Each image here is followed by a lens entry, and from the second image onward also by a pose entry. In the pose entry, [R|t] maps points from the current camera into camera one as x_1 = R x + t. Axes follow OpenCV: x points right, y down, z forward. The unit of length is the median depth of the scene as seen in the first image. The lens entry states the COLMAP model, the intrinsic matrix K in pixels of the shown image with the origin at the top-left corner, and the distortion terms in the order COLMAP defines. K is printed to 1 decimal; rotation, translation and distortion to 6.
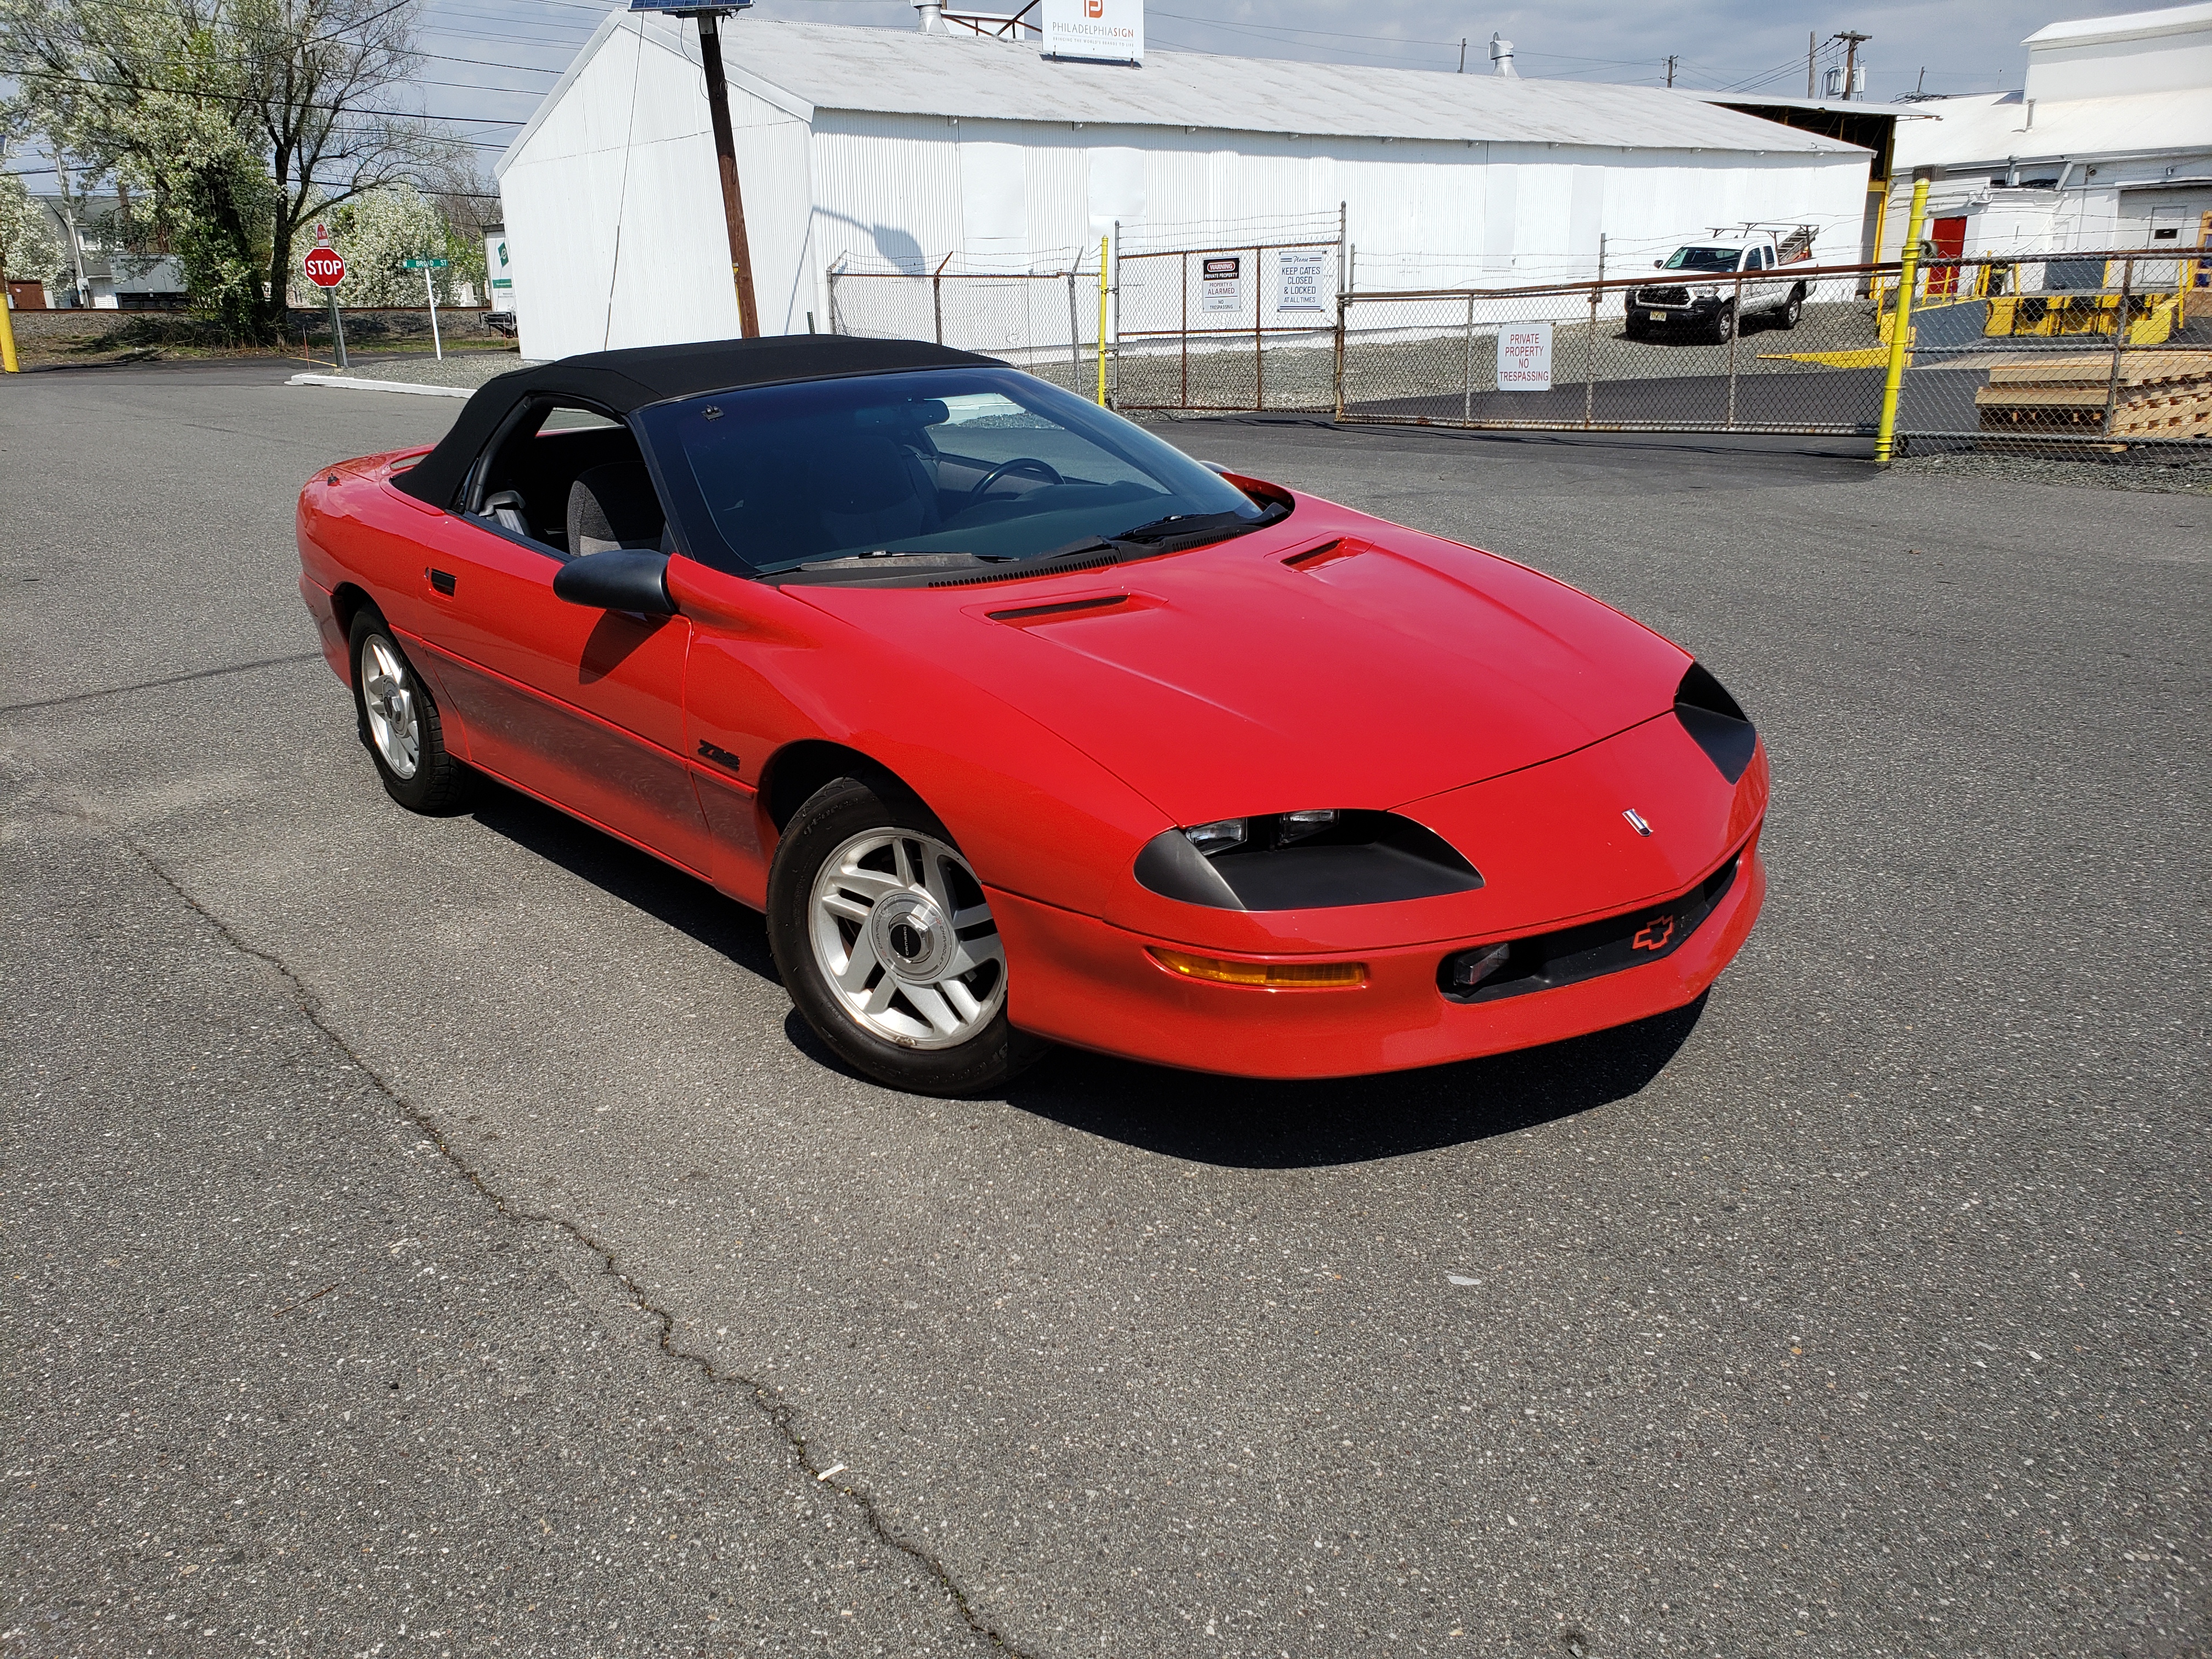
lens RADIAL K [[1773.0, 0, 1090.5], [0, 1773.0, 838.7], [0, 0, 1]] dist [-0.004103, 0.049081]
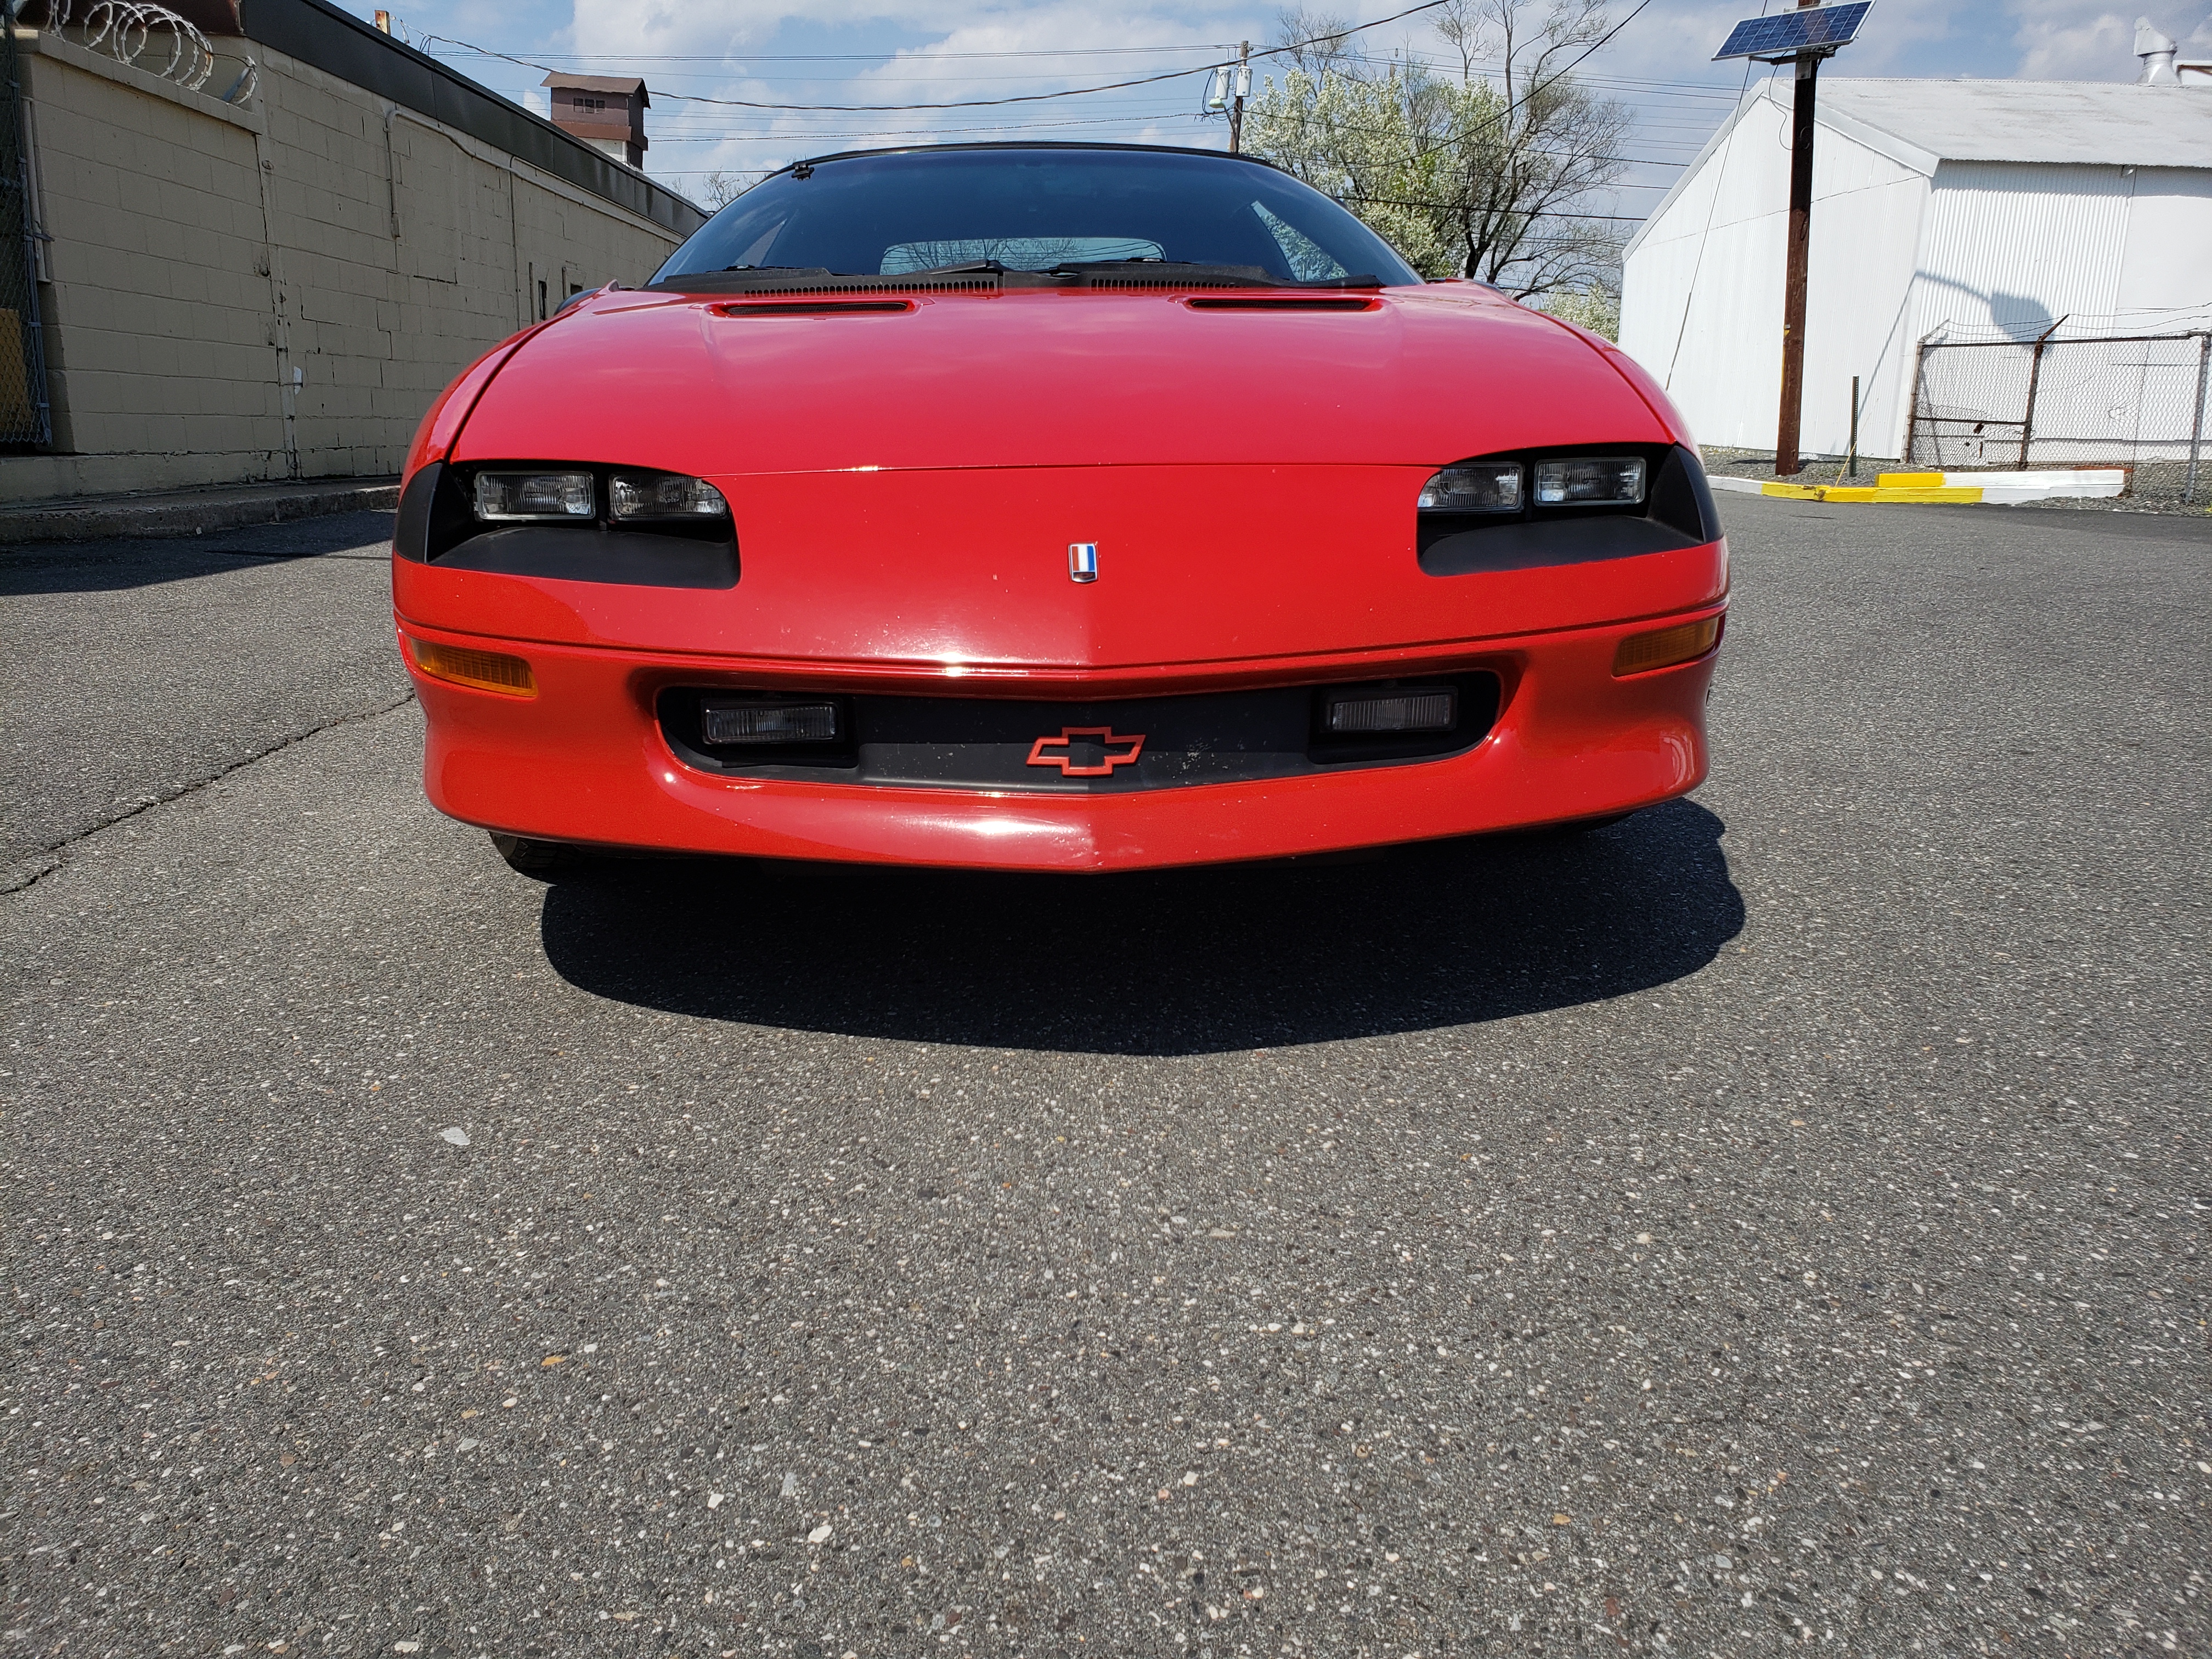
lens RADIAL K [[1773.0, 0, 1090.5], [0, 1773.0, 838.7], [0, 0, 1]] dist [-0.004103, 0.049081]
pose [[0.791264, 0.175069, -0.585878, 0.633464], [-0.214570, 0.976706, 0.002064, 0.075789], [0.572592, 0.124078, 0.810397, 0.495628]]
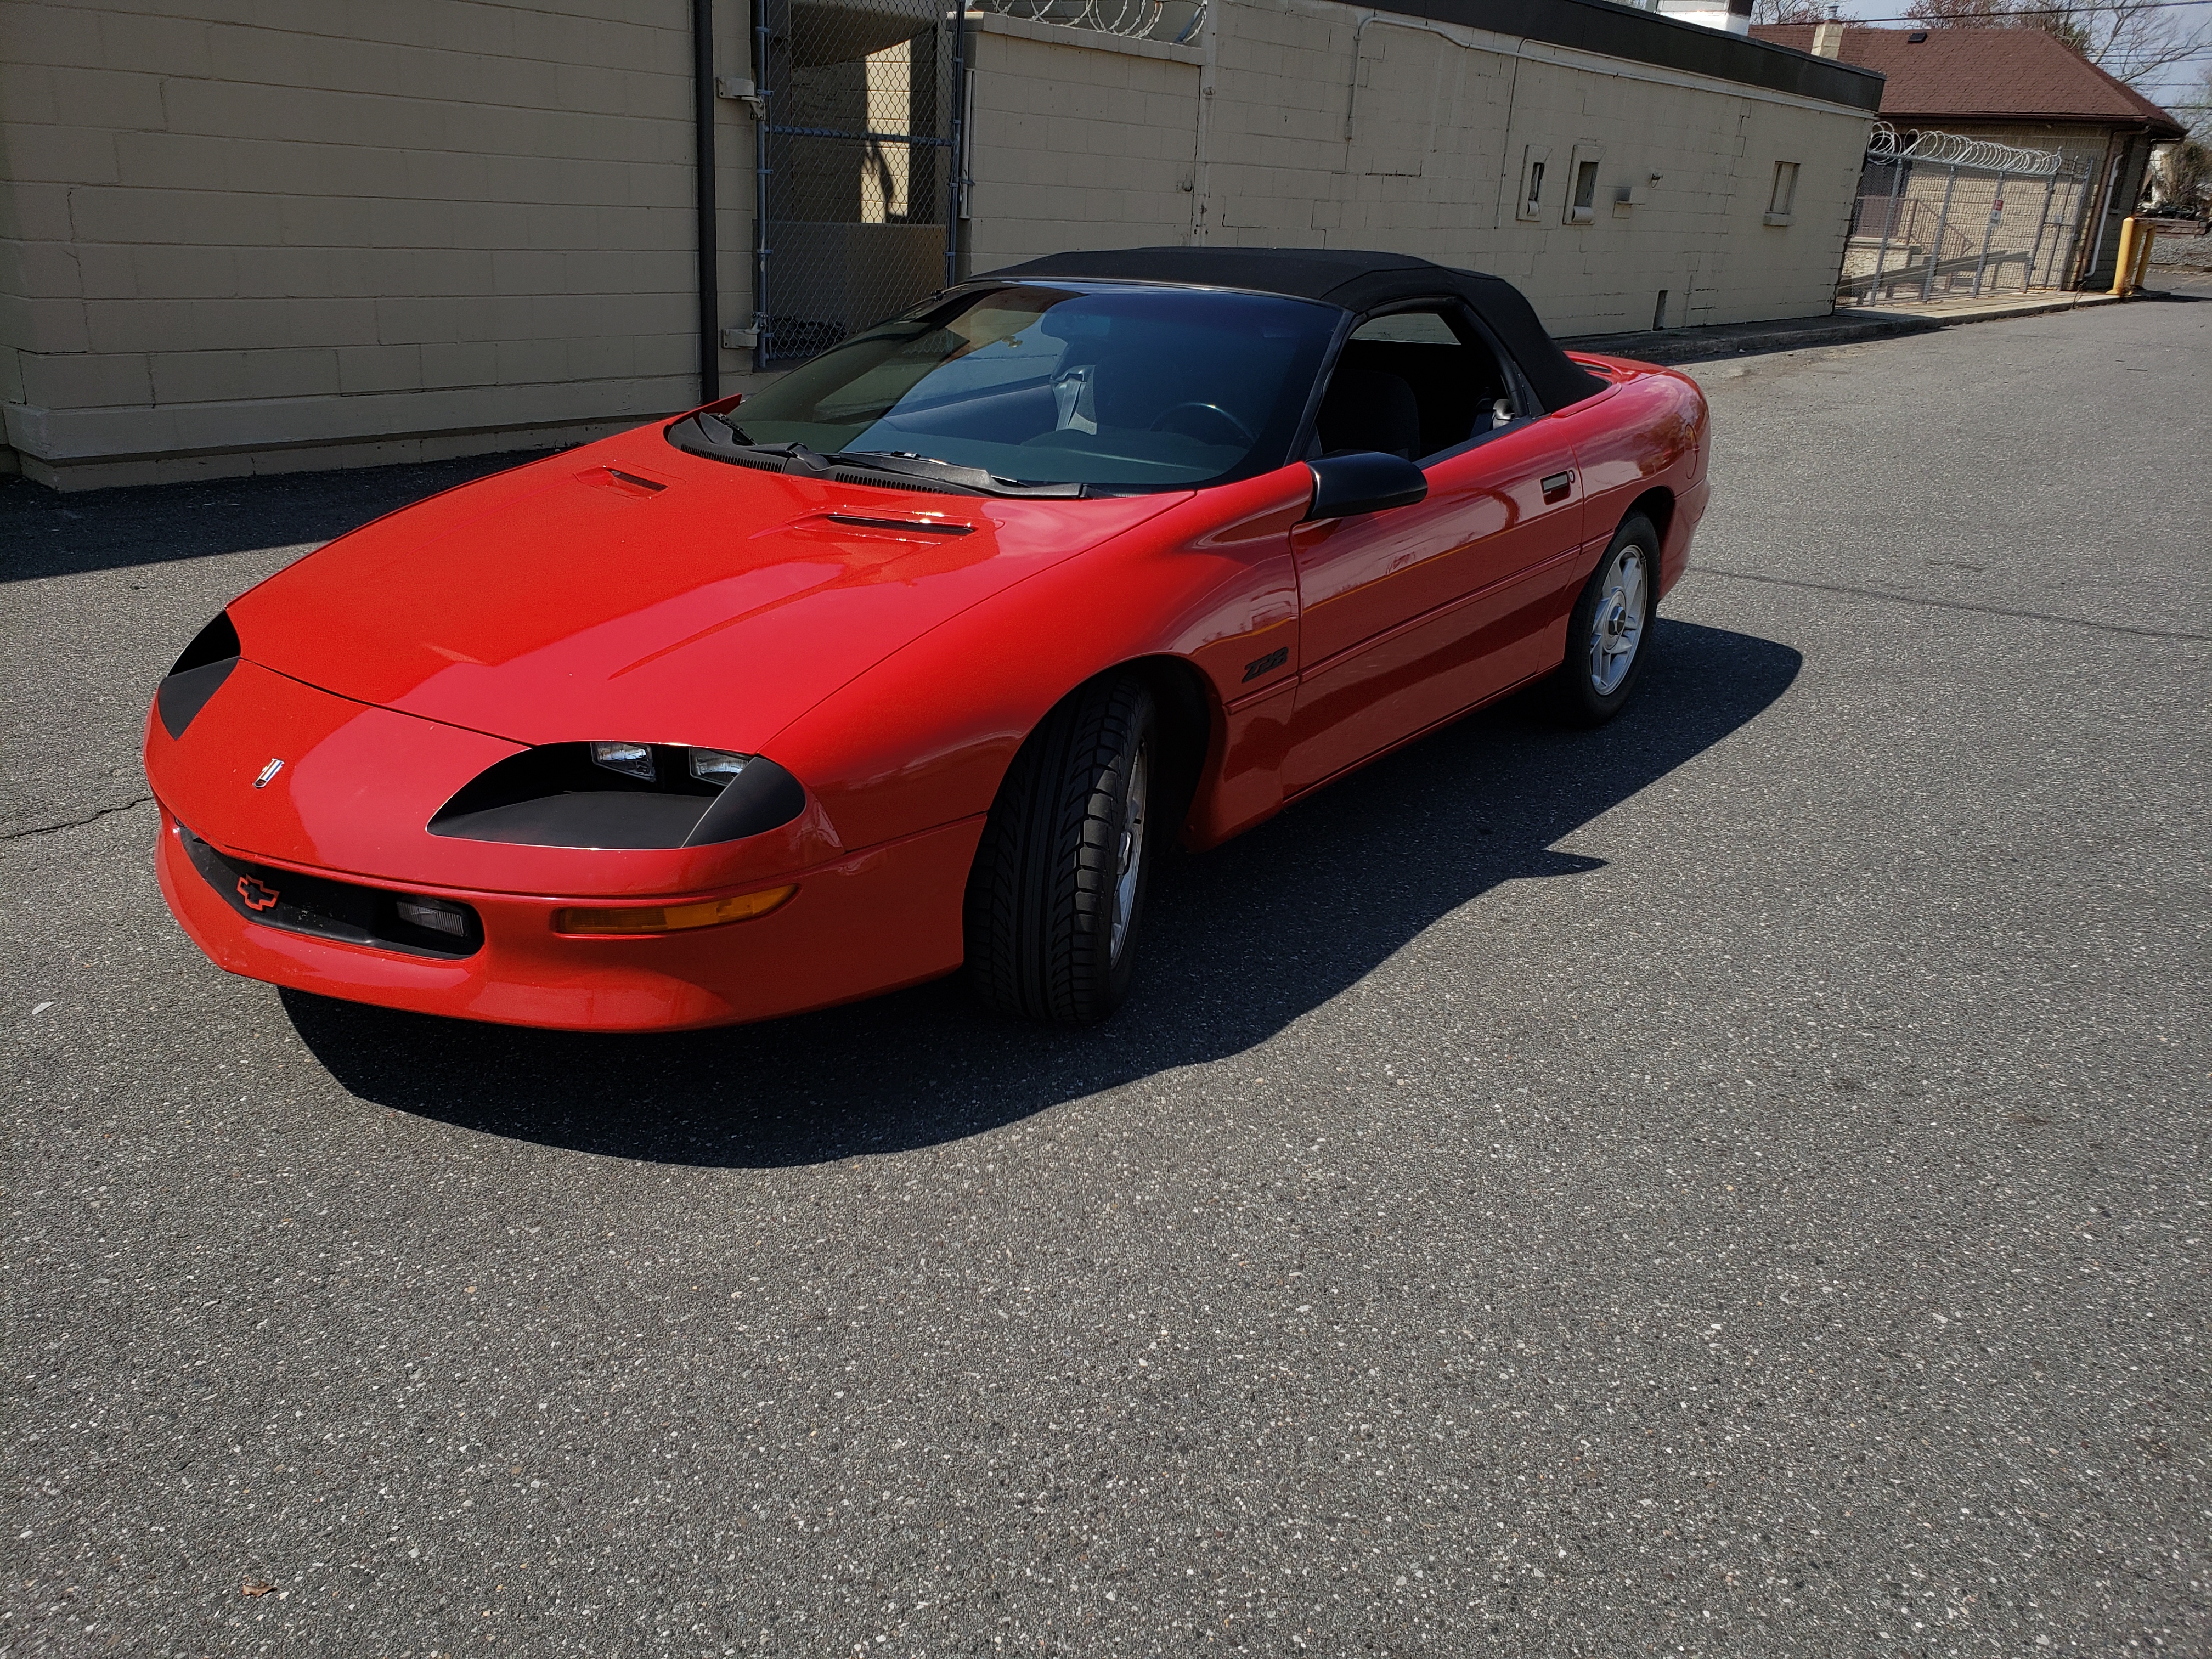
lens RADIAL K [[1773.0, 0, 1090.5], [0, 1773.0, 838.7], [0, 0, 1]] dist [-0.004103, 0.049081]
pose [[0.218772, 0.374124, -0.901205, 1.159294], [-0.335089, 0.896216, 0.290708, -0.360370], [0.916435, 0.238385, 0.321432, 1.032449]]
